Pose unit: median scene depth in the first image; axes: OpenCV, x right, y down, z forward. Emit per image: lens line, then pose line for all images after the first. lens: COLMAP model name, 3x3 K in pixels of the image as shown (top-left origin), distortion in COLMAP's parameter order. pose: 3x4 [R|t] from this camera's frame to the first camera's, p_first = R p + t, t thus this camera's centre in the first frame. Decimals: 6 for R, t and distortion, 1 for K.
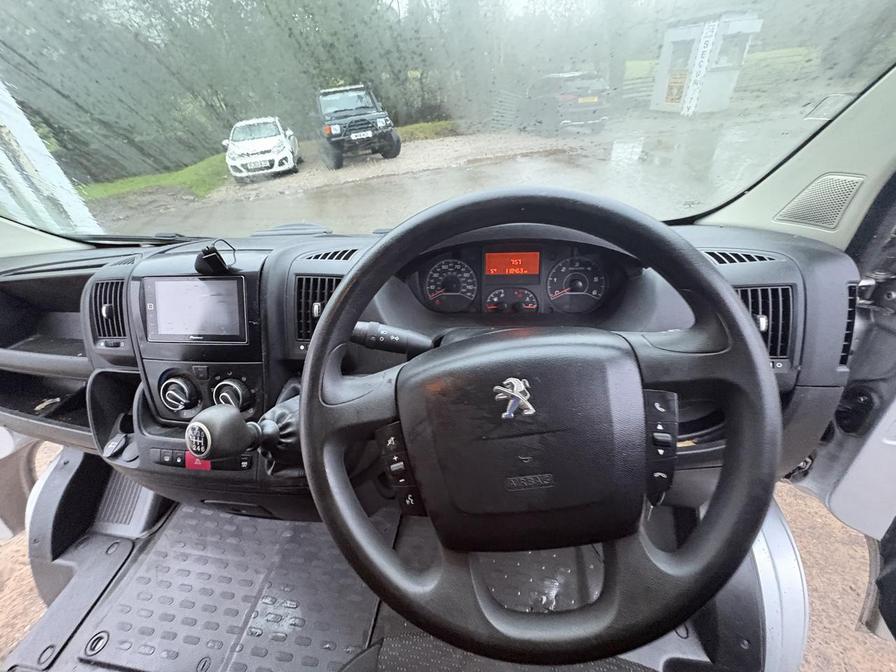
lens RADIAL K [[355.4, 0, 449.5], [0, 355.4, 336.2], [0, 0, 1]] dist [-0.002162, -0.000008]
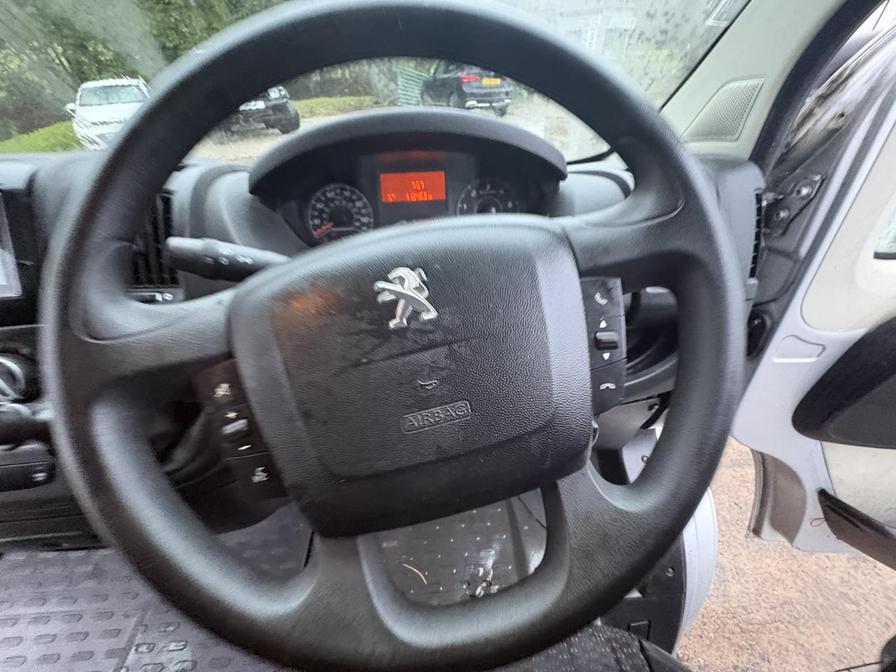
lens RADIAL K [[355.4, 0, 449.5], [0, 355.4, 336.2], [0, 0, 1]] dist [-0.002162, -0.000008]
pose [[0.975099, -0.080600, 0.206604, 0.059490], [0.073825, 0.996456, 0.040309, 0.113690], [-0.209121, -0.024053, 0.977594, 0.166518]]
